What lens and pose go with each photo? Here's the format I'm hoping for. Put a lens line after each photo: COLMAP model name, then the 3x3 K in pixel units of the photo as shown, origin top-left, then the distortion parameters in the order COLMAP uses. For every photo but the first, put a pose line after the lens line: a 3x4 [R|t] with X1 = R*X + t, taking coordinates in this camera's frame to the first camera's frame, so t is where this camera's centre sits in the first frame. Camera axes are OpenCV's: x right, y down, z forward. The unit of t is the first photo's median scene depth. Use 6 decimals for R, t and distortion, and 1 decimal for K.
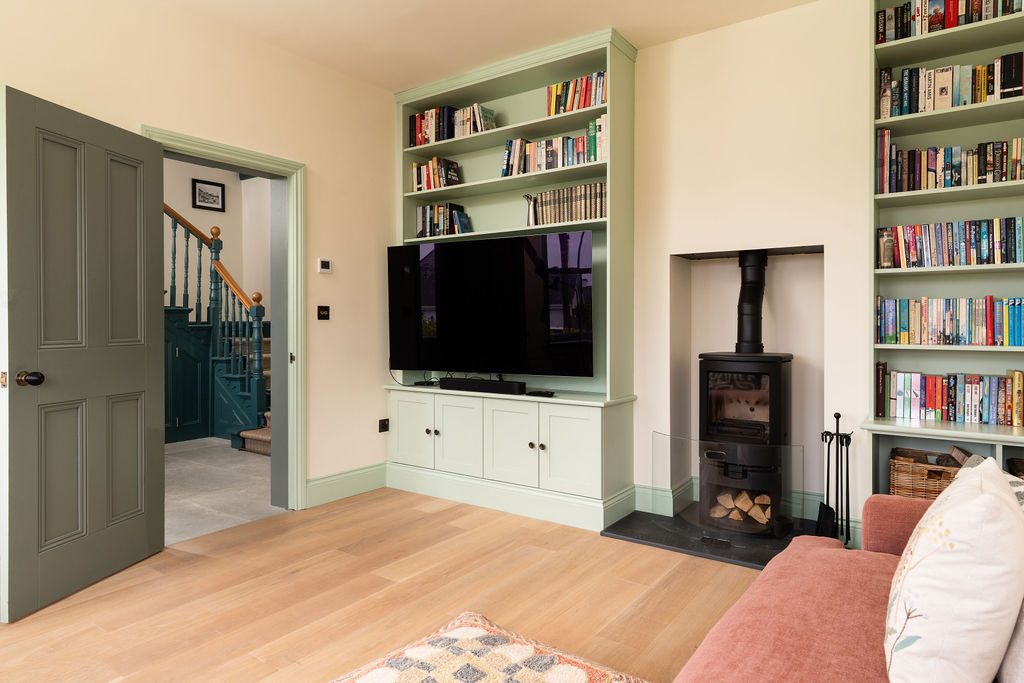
lens RADIAL K [[611.9, 0, 512.7], [0, 611.9, 332.7], [0, 0, 1]] dist [-0.000168, 0.000308]
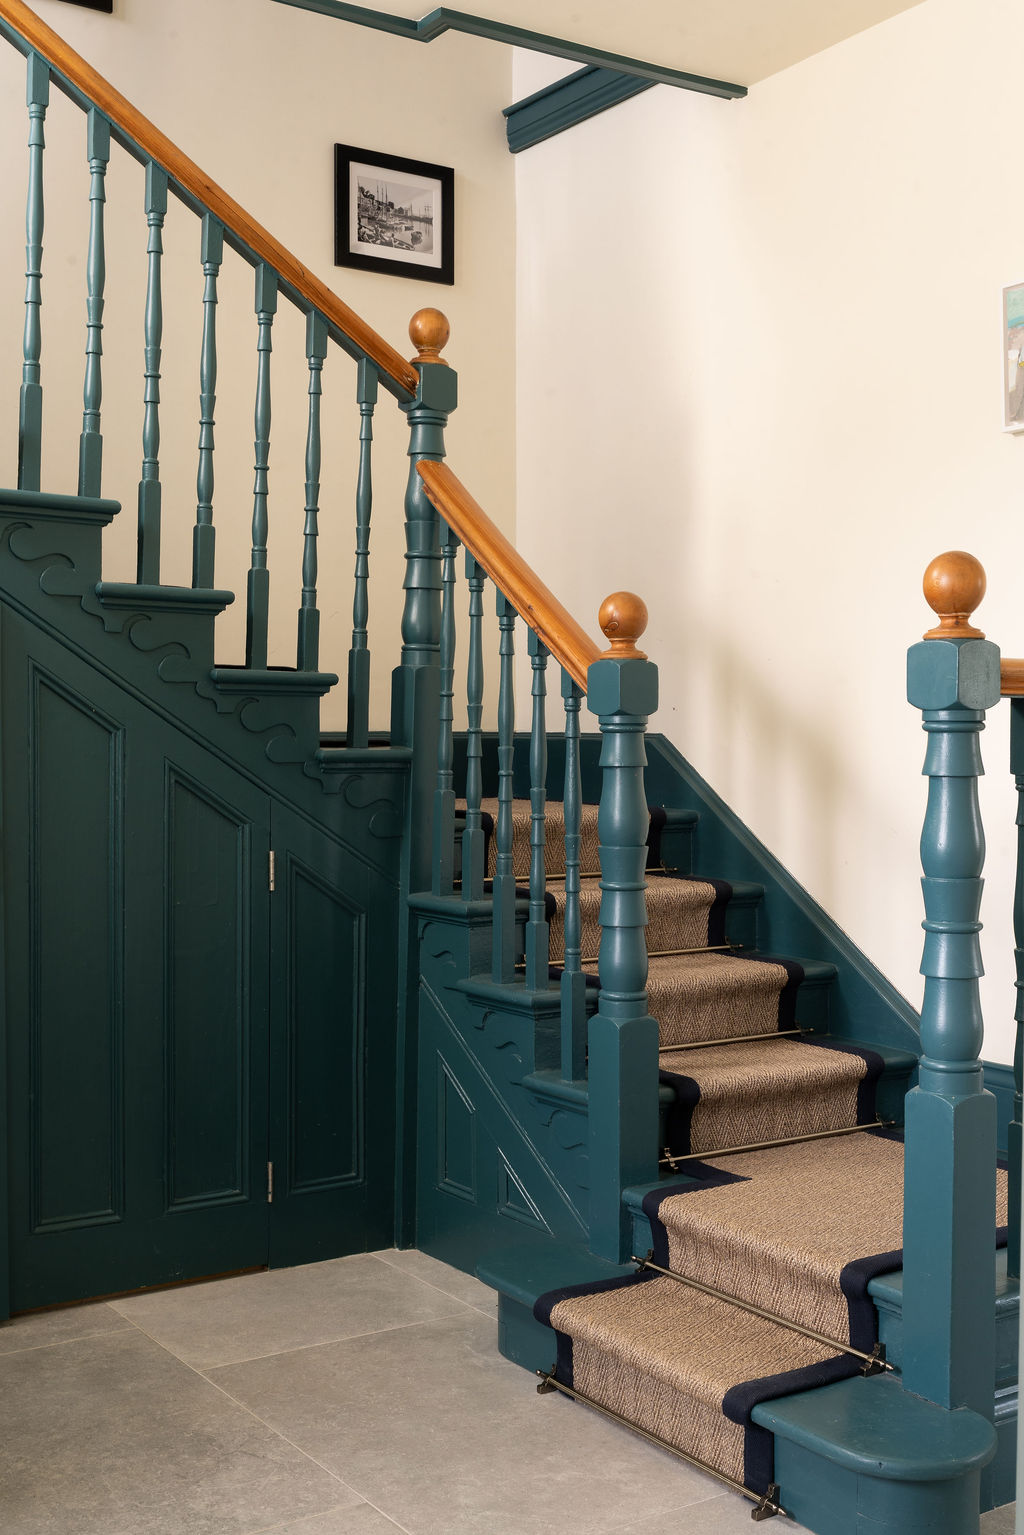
lens RADIAL K [[1703.3, 0, 511.0], [0, 1703.3, 765.1], [0, 0, 1]] dist [-0.002374, 0.000000]
pose [[0.932952, 0.012495, -0.359784, -0.236354], [-0.011035, 0.999920, 0.006112, -0.010742], [0.359832, -0.001732, 0.933016, 0.437792]]
